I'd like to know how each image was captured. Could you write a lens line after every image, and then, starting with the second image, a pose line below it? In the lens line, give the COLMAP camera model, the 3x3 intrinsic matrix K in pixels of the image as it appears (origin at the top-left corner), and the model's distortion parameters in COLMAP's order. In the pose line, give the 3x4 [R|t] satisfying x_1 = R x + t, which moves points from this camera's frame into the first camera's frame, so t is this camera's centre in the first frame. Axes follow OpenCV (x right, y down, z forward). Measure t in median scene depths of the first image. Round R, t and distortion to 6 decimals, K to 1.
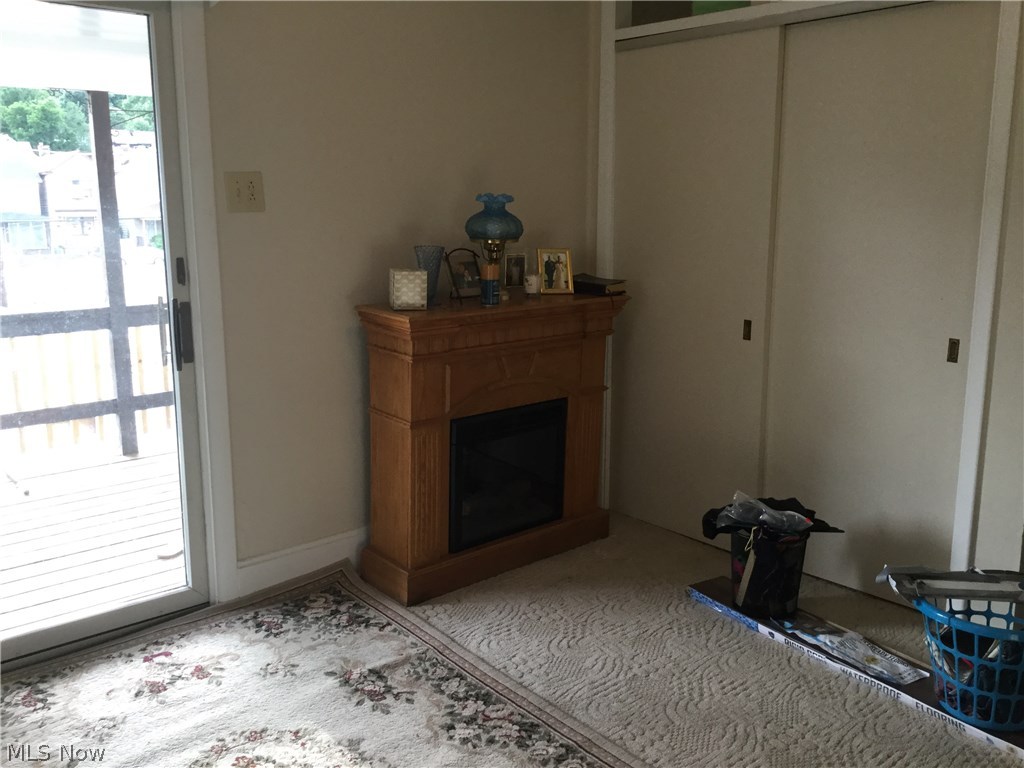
lens RADIAL K [[925.1, 0, 516.2], [0, 925.1, 386.0], [0, 0, 1]] dist [0.109077, -0.193767]
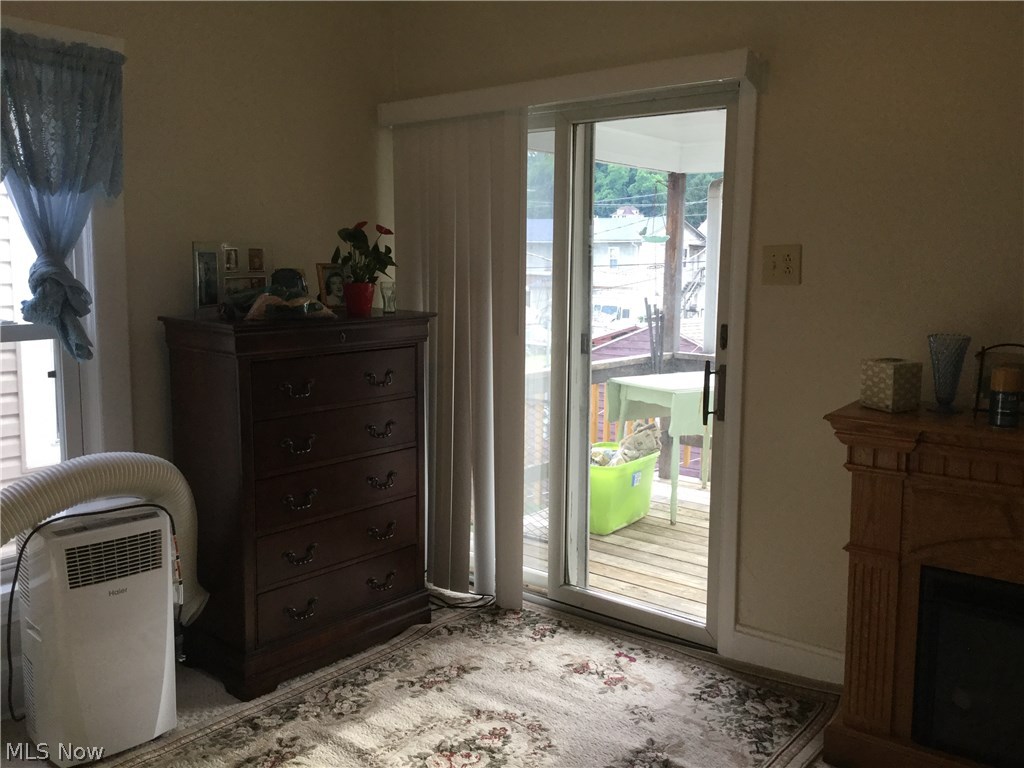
lens RADIAL K [[925.1, 0, 517.0], [0, 925.1, 382.4], [0, 0, 1]] dist [0.109077, -0.193767]
pose [[0.184468, 0.139448, -0.972896, 0.659557], [-0.207862, 0.973027, 0.100055, -0.129005], [0.960606, 0.183771, 0.208479, 0.555353]]
